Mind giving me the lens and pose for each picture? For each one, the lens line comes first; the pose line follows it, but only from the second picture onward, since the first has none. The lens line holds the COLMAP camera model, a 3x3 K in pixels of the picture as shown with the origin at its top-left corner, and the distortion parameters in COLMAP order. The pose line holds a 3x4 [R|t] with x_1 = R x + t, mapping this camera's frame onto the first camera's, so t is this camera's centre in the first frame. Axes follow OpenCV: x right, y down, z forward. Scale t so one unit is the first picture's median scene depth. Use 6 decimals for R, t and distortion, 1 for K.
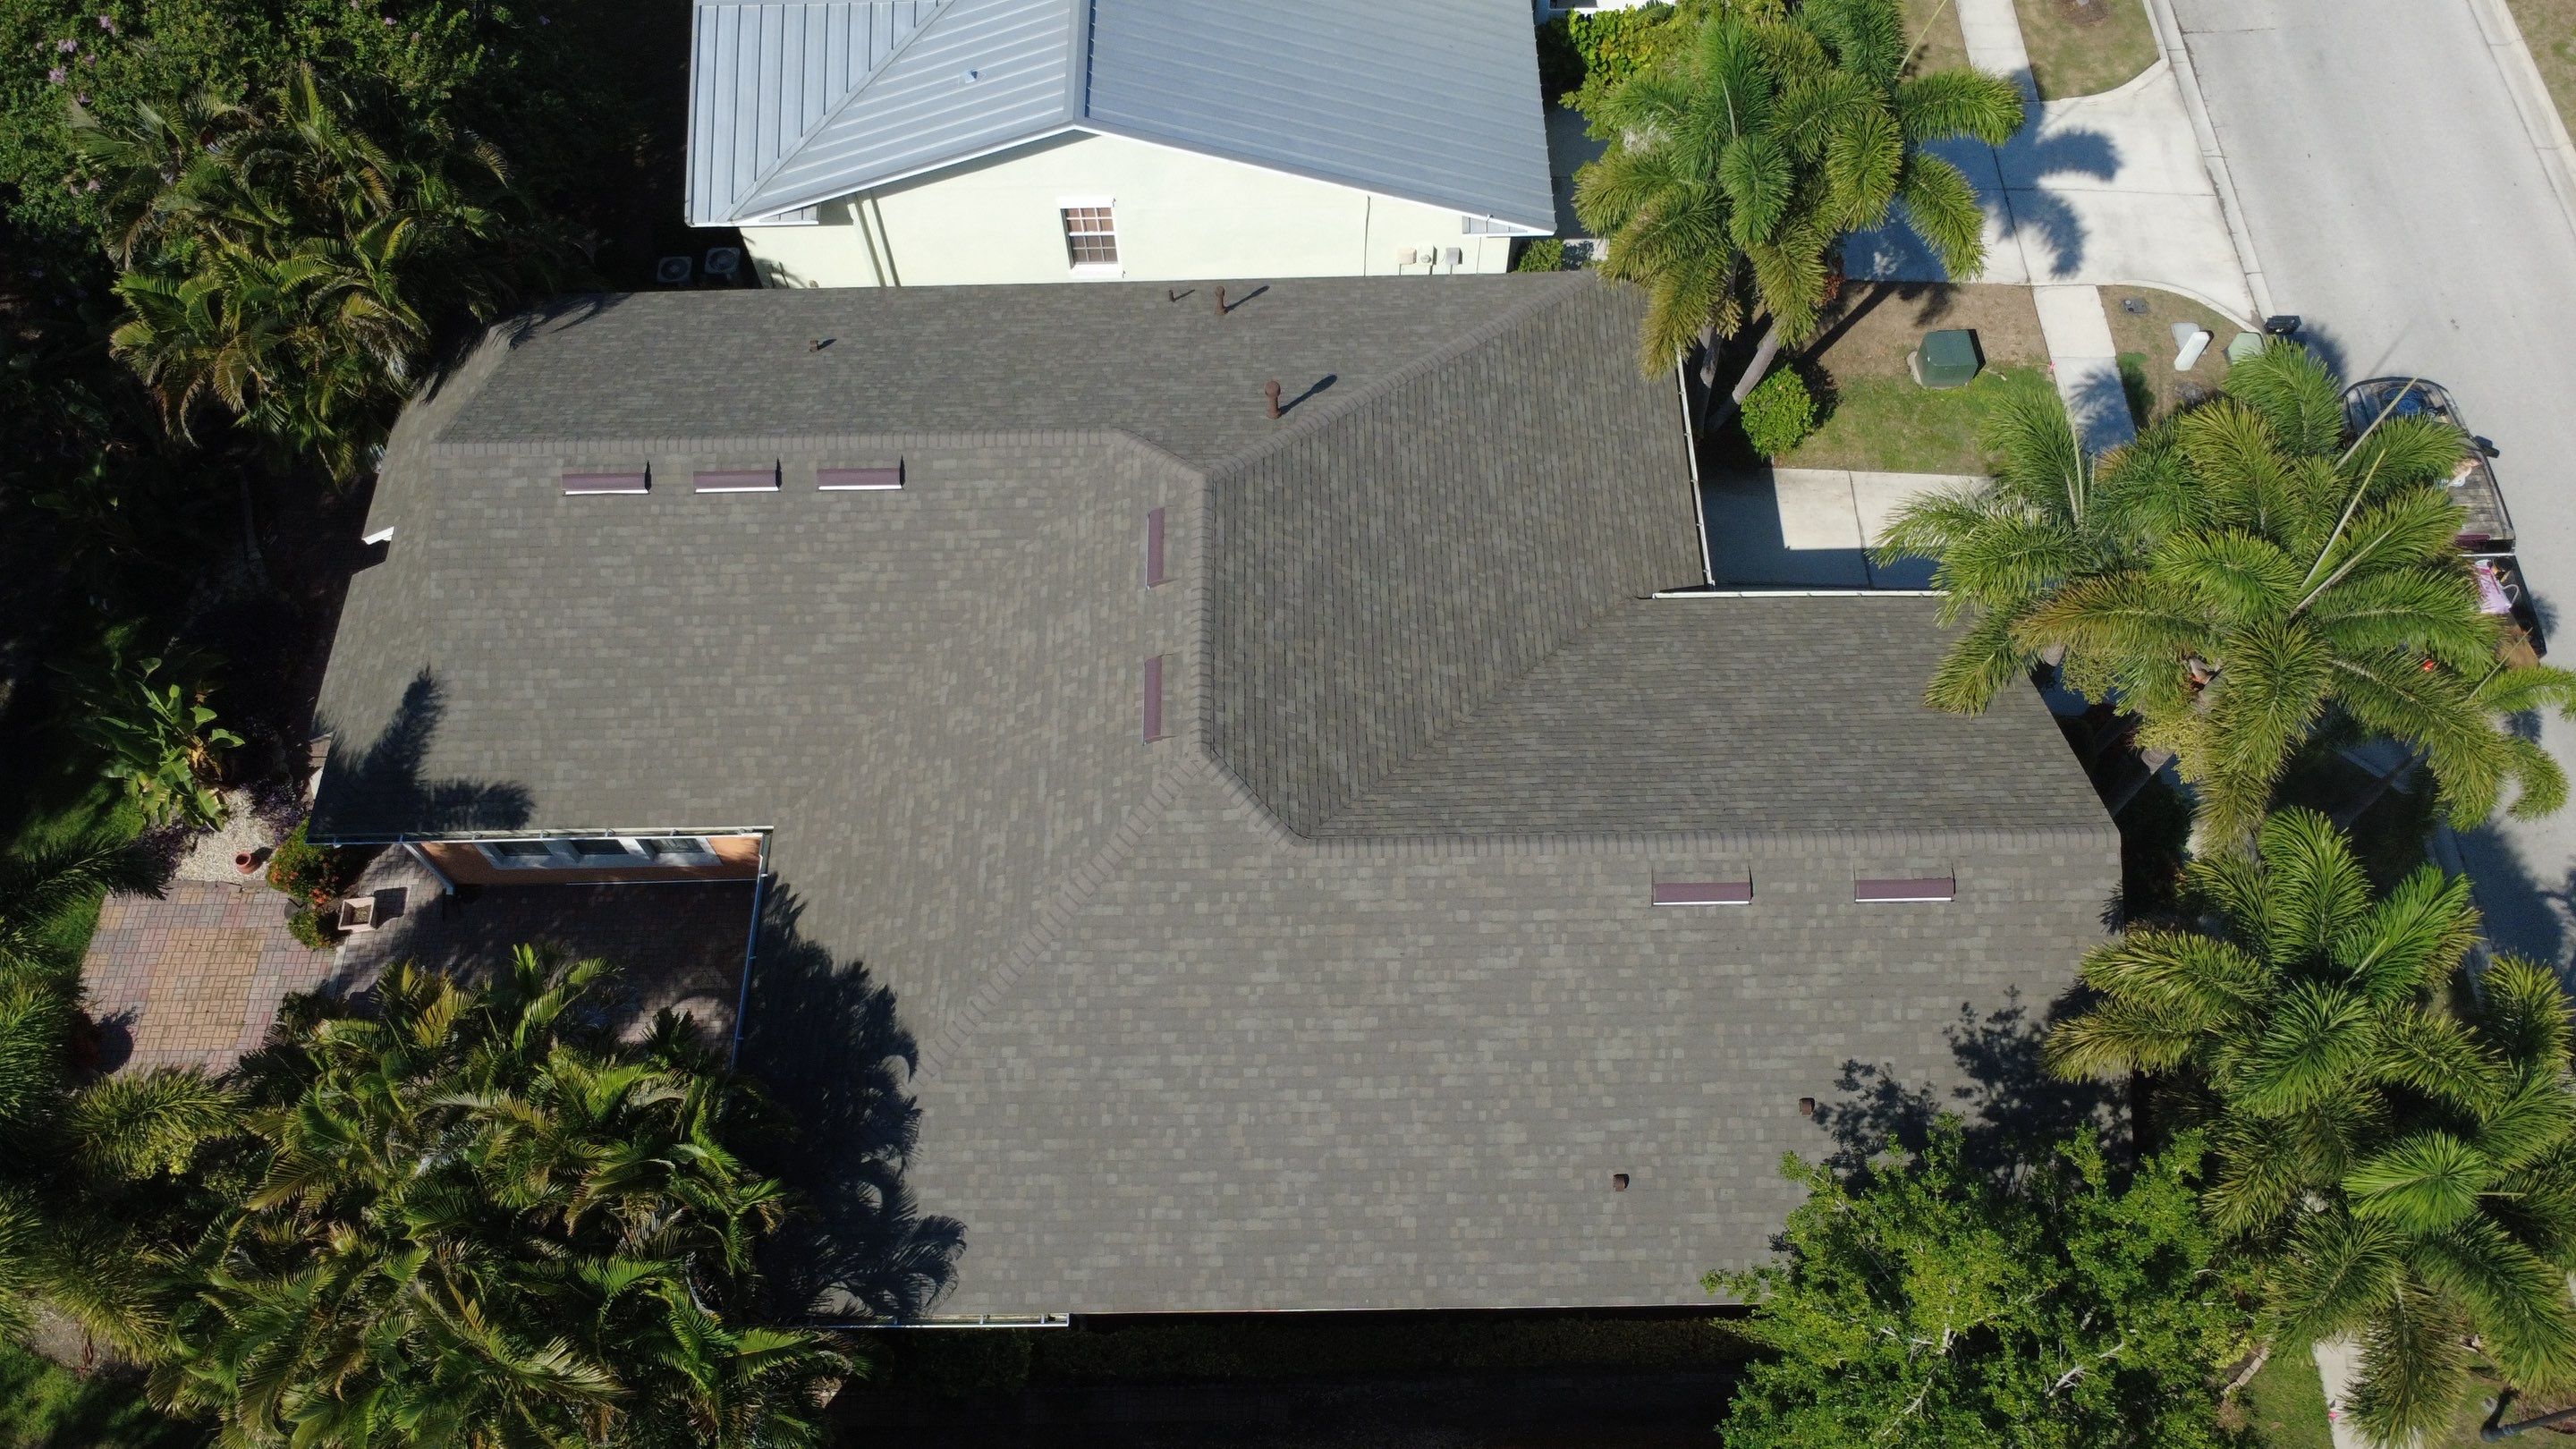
lens RADIAL K [[1873.3, 0, 1282.7], [0, 1873.3, 720.9], [0, 0, 1]] dist [0.001339, -0.000871]
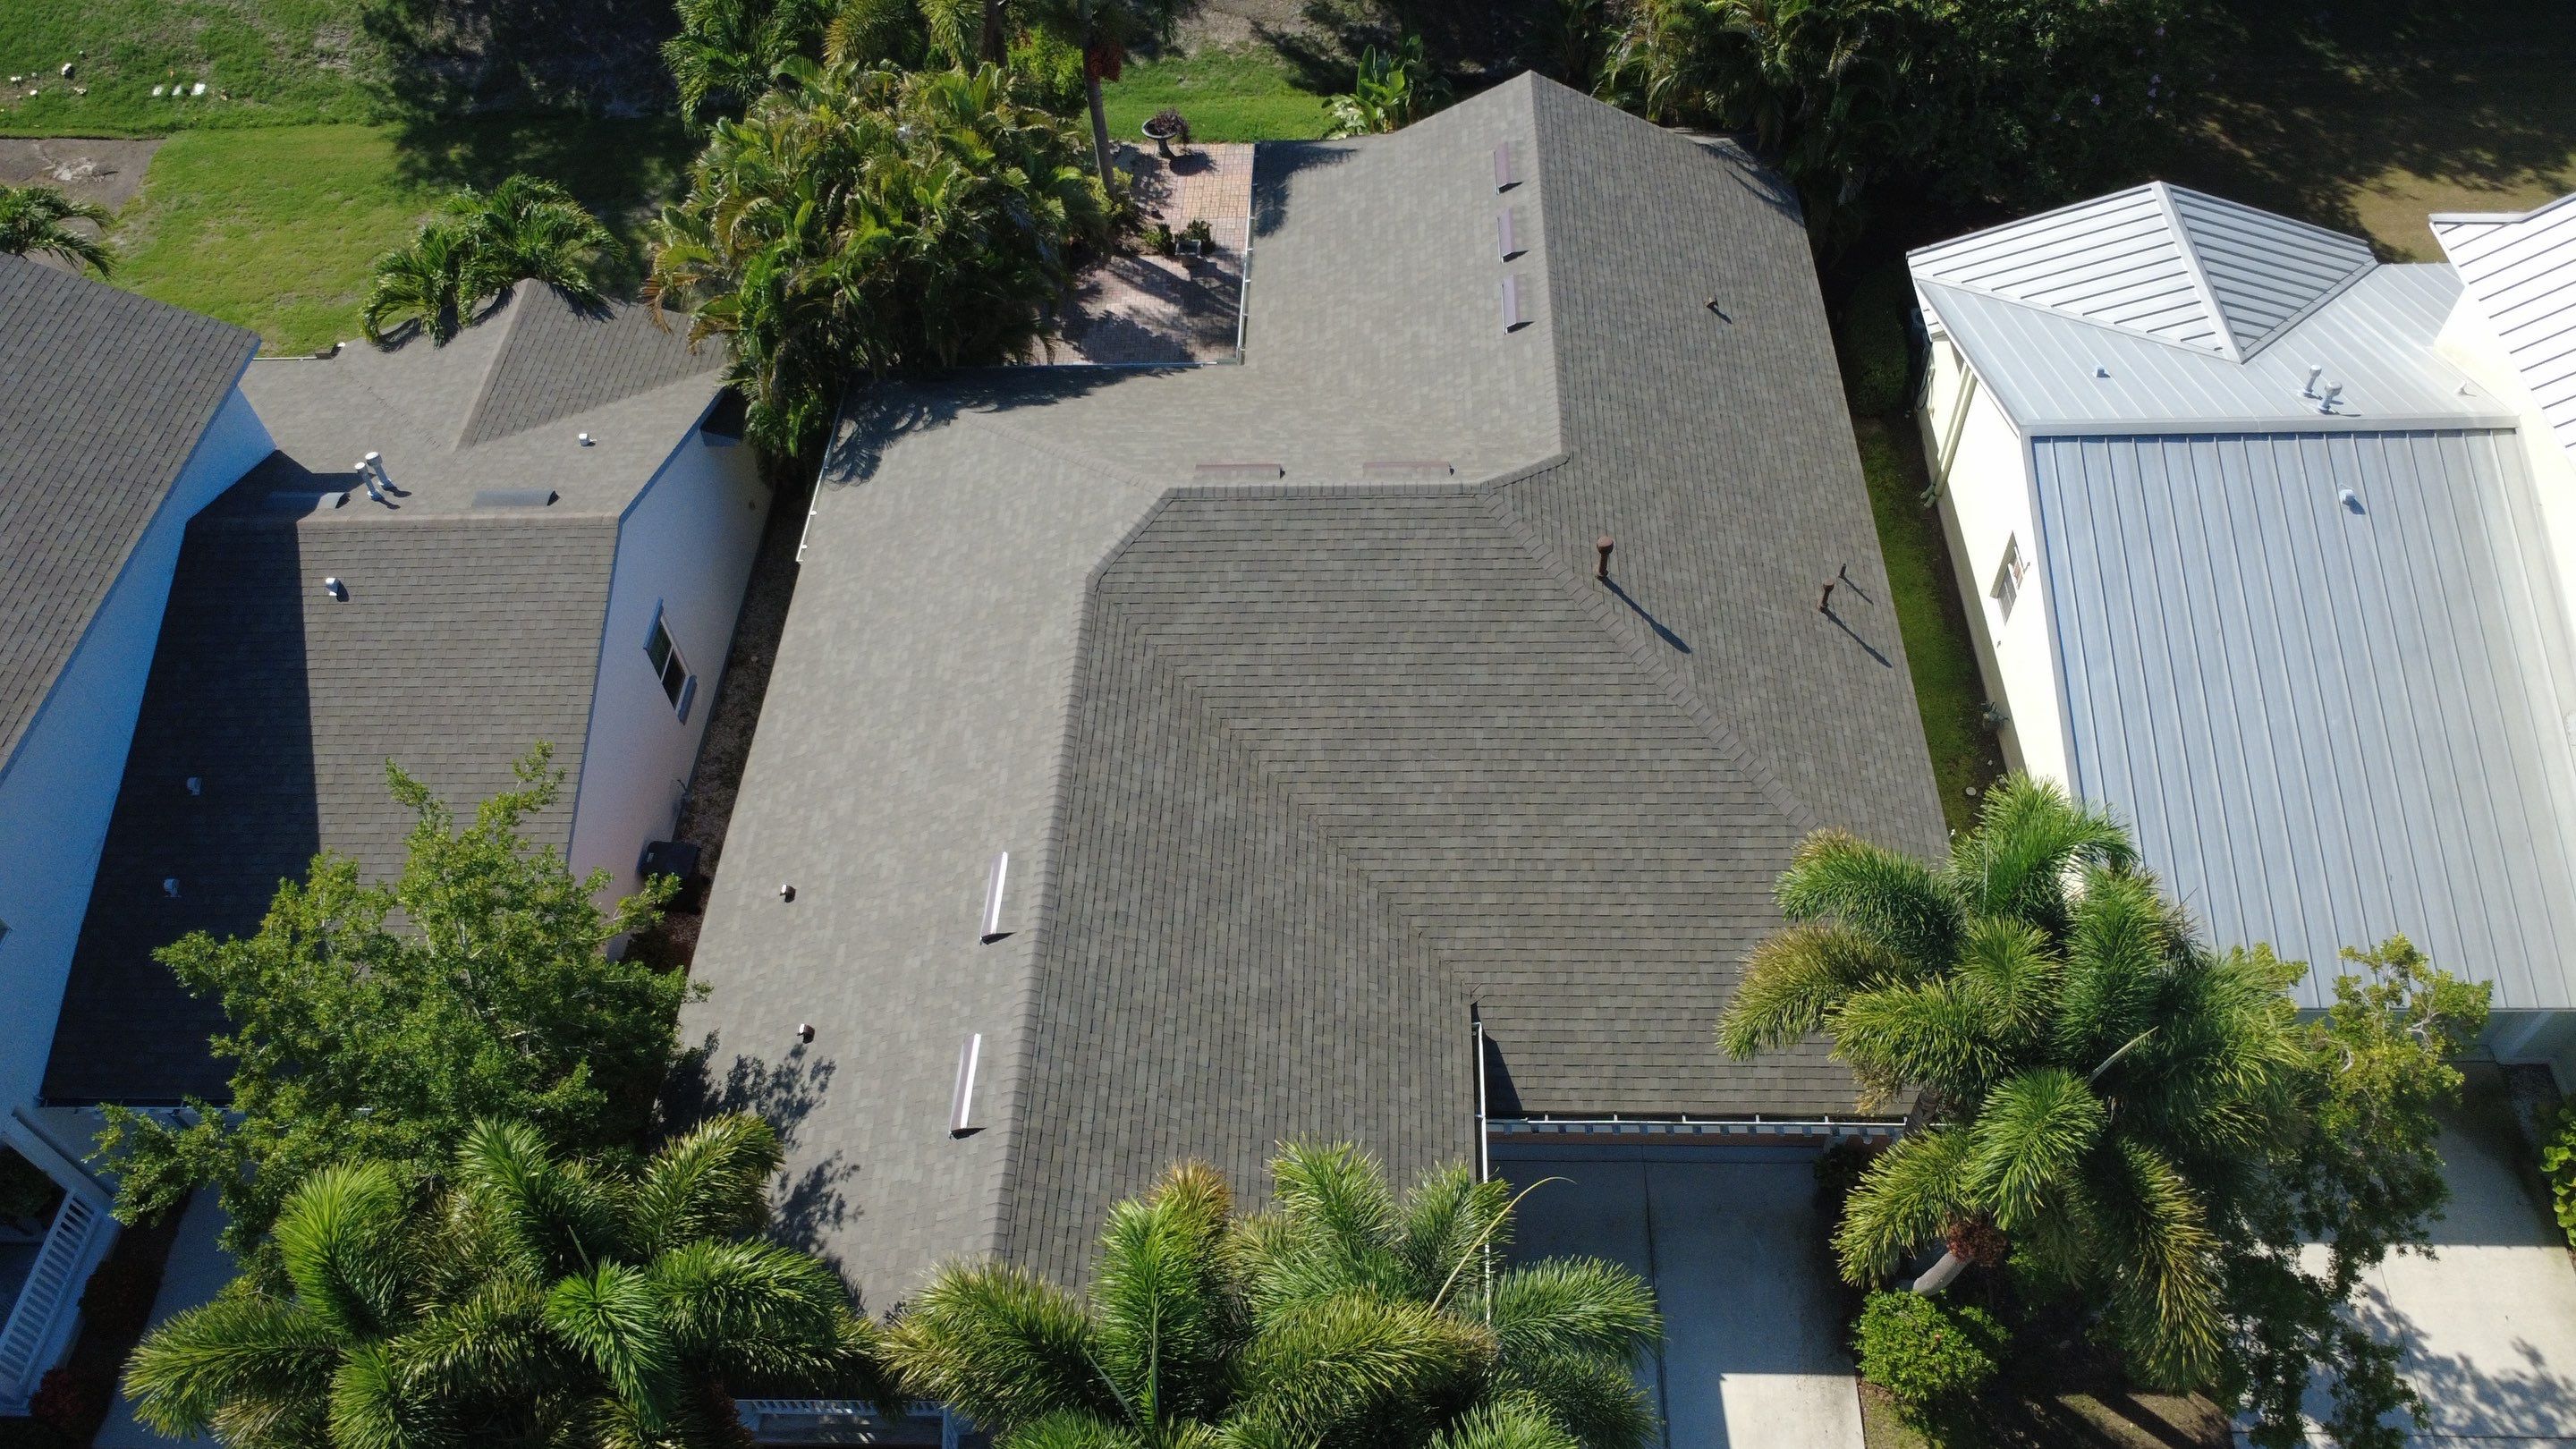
lens RADIAL K [[1868.6, 0, 1288.0], [0, 1868.6, 724.5], [0, 0, 1]] dist [-0.004027, 0.022254]
pose [[-0.042352, 0.787102, -0.615367, 0.691520], [-0.850736, 0.294550, 0.435303, -0.450512], [0.523885, 0.541951, 0.657141, 0.370174]]
